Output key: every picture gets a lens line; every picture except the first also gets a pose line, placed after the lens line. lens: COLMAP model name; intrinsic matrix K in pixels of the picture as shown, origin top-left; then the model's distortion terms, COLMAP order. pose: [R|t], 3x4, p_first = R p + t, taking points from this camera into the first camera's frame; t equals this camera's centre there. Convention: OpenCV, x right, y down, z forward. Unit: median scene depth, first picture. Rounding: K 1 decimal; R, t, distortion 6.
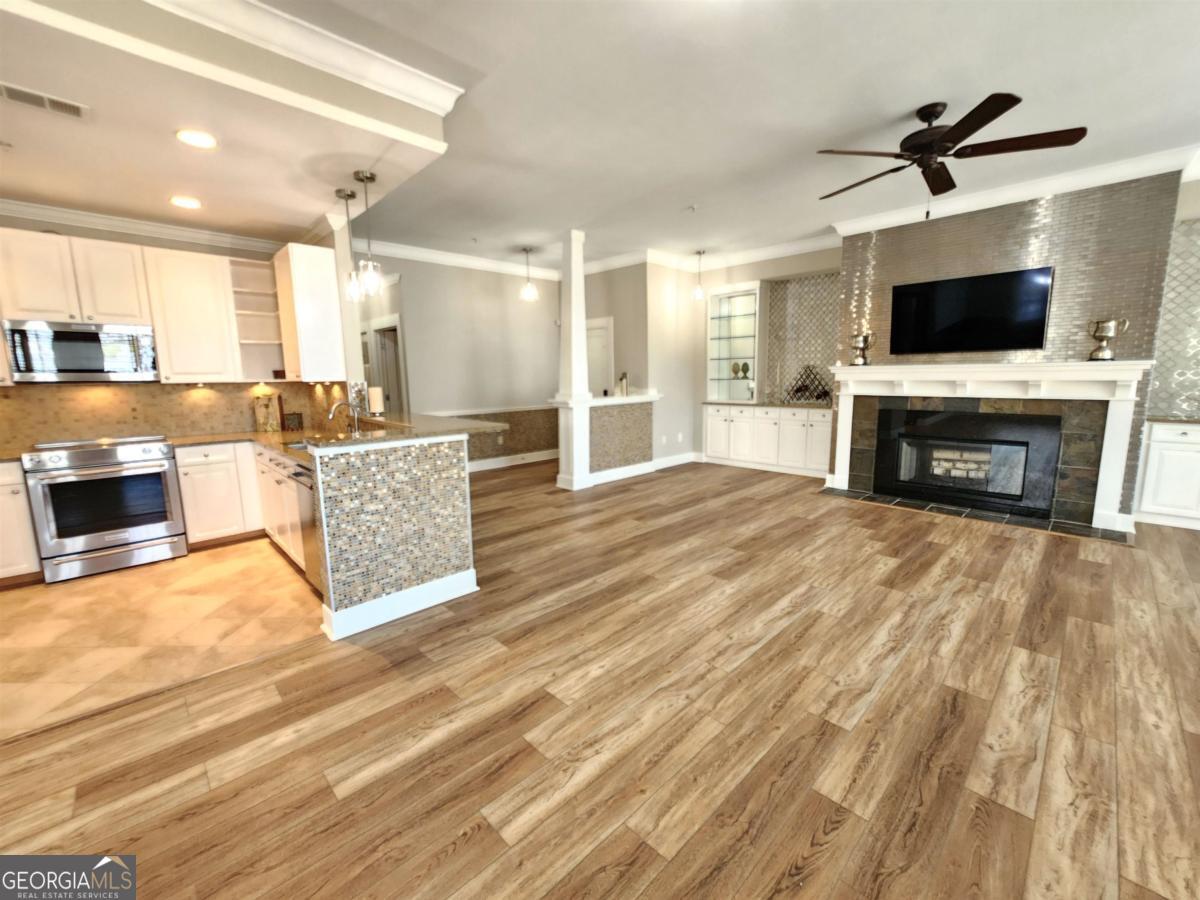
lens RADIAL K [[488.5, 0, 597.9], [0, 488.5, 446.4], [0, 0, 1]] dist [0.000270, 0.000614]
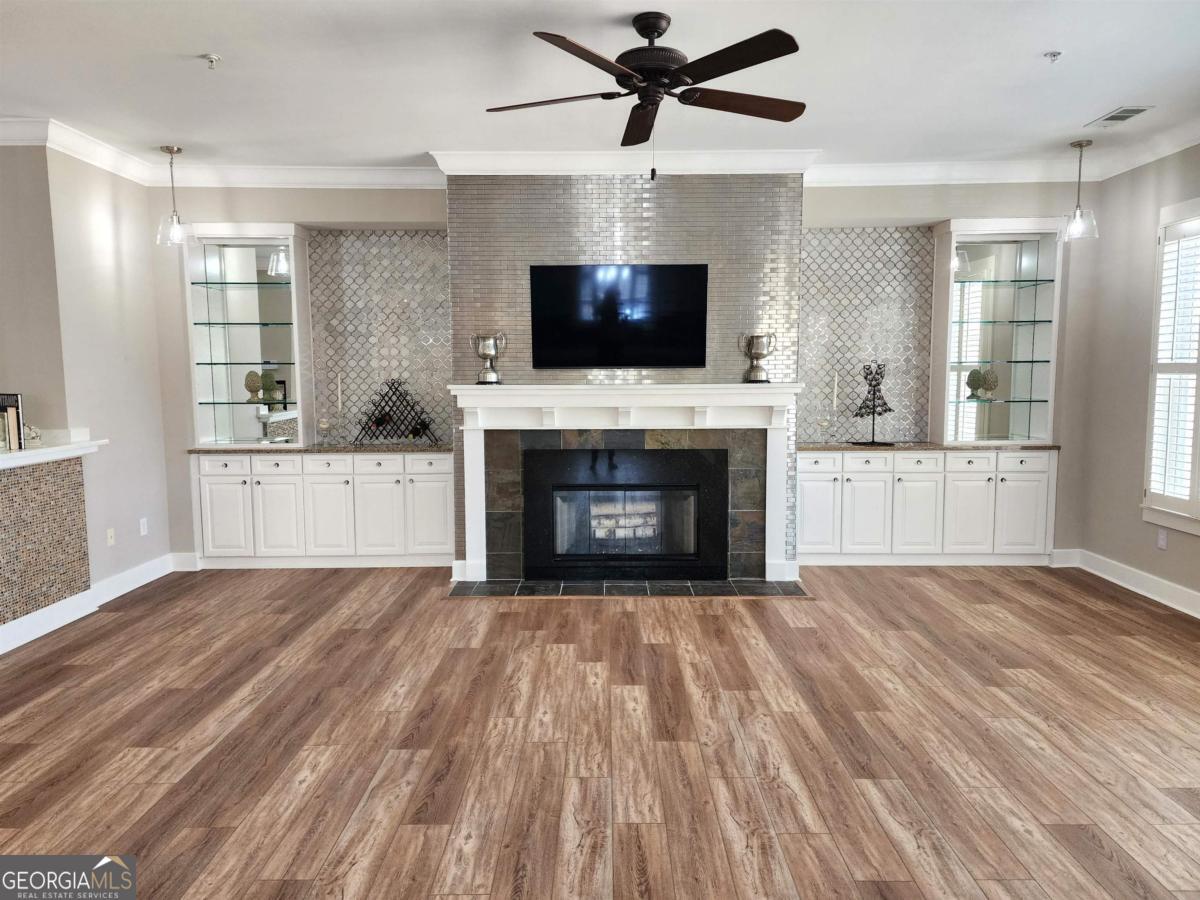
lens RADIAL K [[816.9, 0, 600.0], [0, 816.9, 450.0], [0, 0, 1]] dist [0.093804, -0.089563]
pose [[0.700831, -0.056542, 0.711083, -0.168729], [0.100406, 0.994748, -0.019861, -0.059112], [-0.706226, 0.085316, 0.702827, 0.214662]]
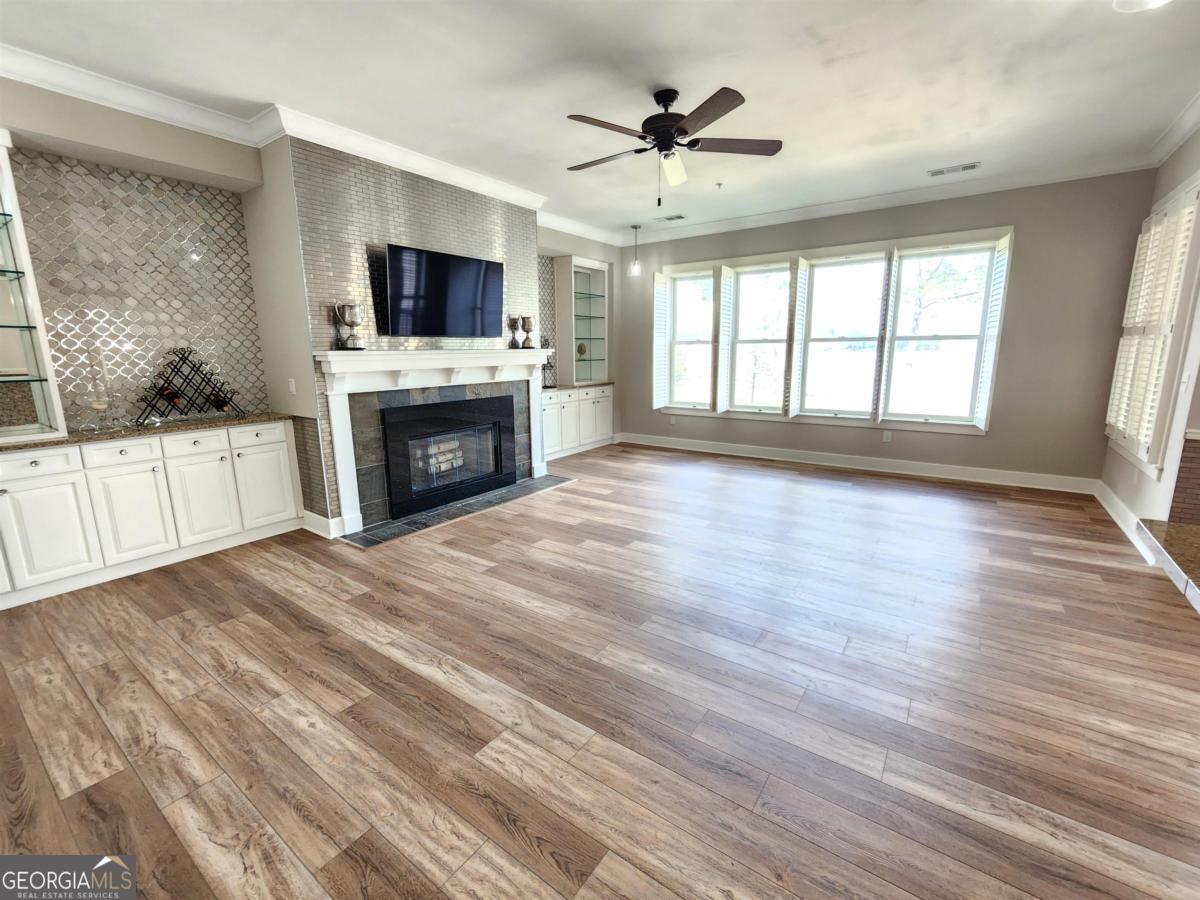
lens RADIAL K [[514.8, 0, 600.0], [0, 514.8, 447.5], [0, 0, 1]] dist [-0.001594, 0.000345]
pose [[-0.181193, -0.169746, 0.968687, -0.337202], [0.158422, 0.967090, 0.199099, -0.163964], [-0.970604, 0.189537, -0.148339, 1.071174]]
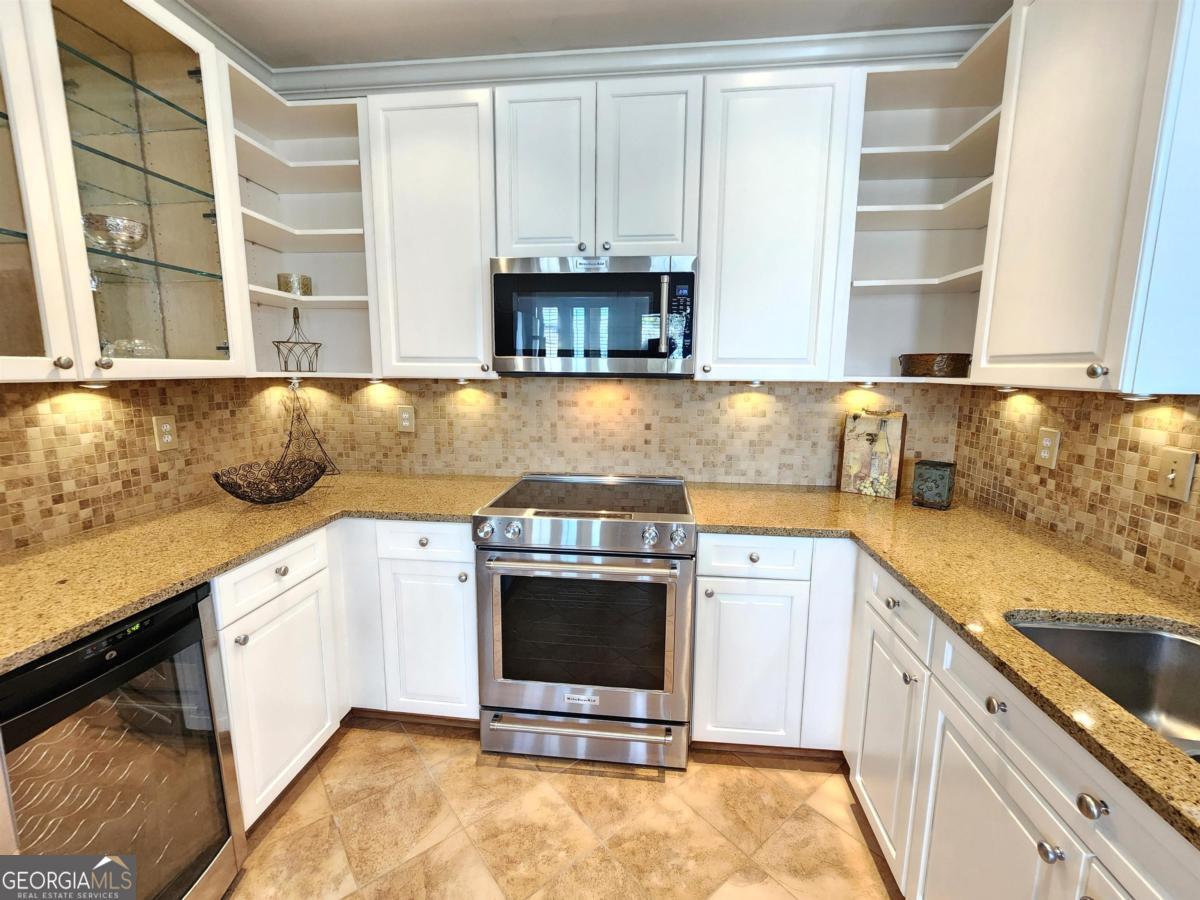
lens RADIAL K [[514.8, 0, 600.0], [0, 514.8, 447.5], [0, 0, 1]] dist [-0.001594, 0.000345]
pose [[0.632253, 0.135966, -0.762738, -0.550824], [-0.127768, 0.989299, 0.070442, -0.086267], [0.764154, 0.052916, 0.642860, 0.600841]]
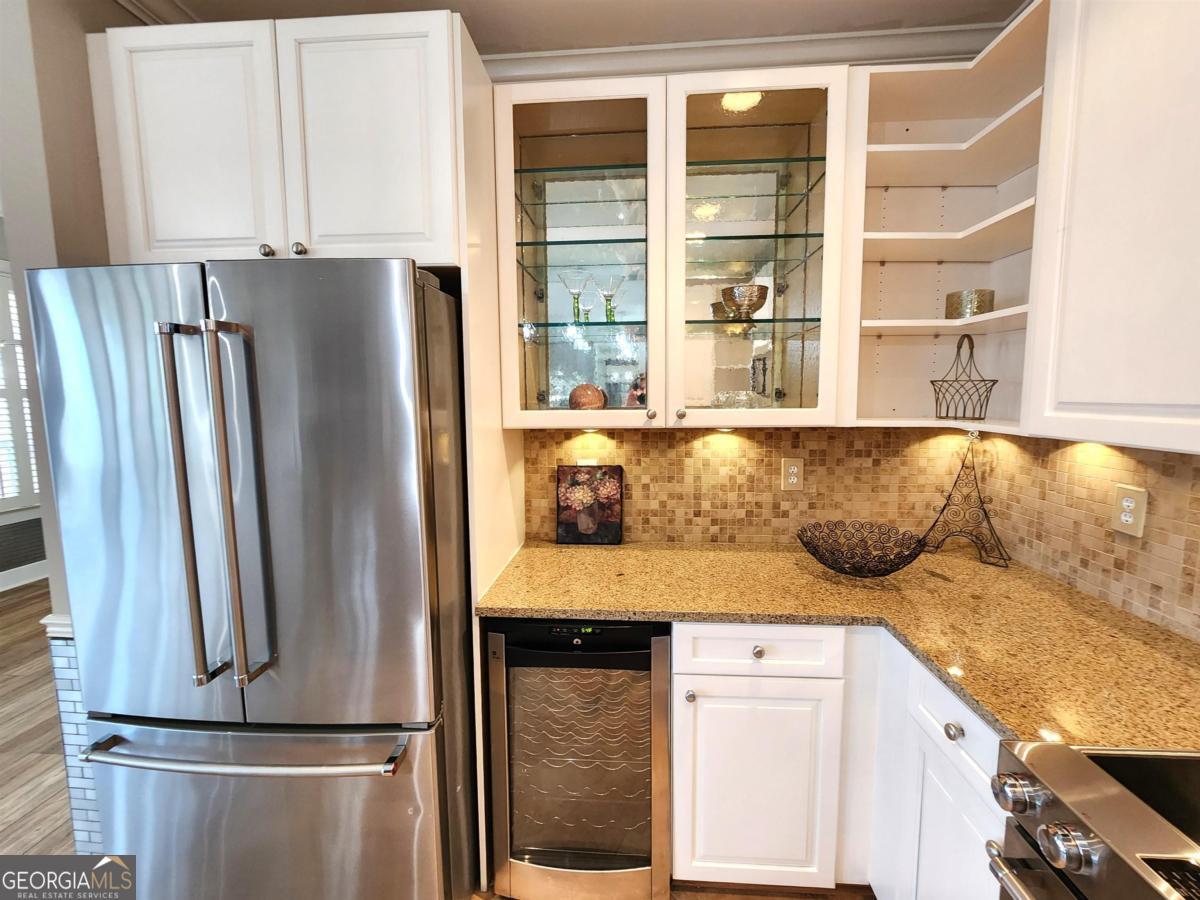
lens RADIAL K [[505.1, 0, 598.8], [0, 505.1, 446.1], [0, 0, 1]] dist [0.001389, 0.000287]
pose [[-0.743877, 0.088369, -0.662449, -0.699281], [-0.075949, 0.973620, 0.215163, -0.131767], [0.663987, 0.210367, -0.717542, 0.813449]]
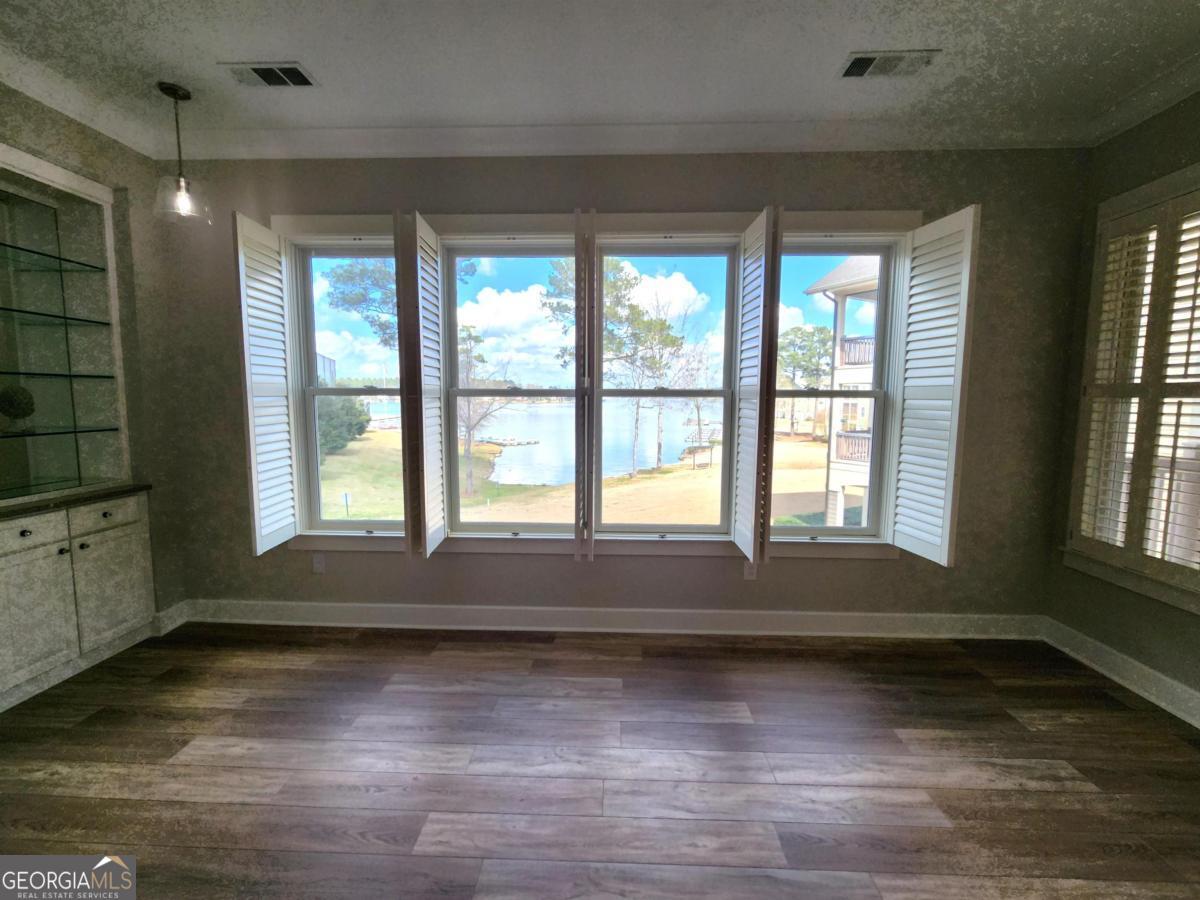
lens RADIAL K [[514.8, 0, 600.0], [0, 514.8, 447.5], [0, 0, 1]] dist [-0.001594, 0.000345]
pose [[-0.694082, -0.058463, 0.717519, 0.527818], [0.109895, 0.976411, 0.185862, -0.133172], [-0.711459, 0.207855, -0.671284, 0.720538]]
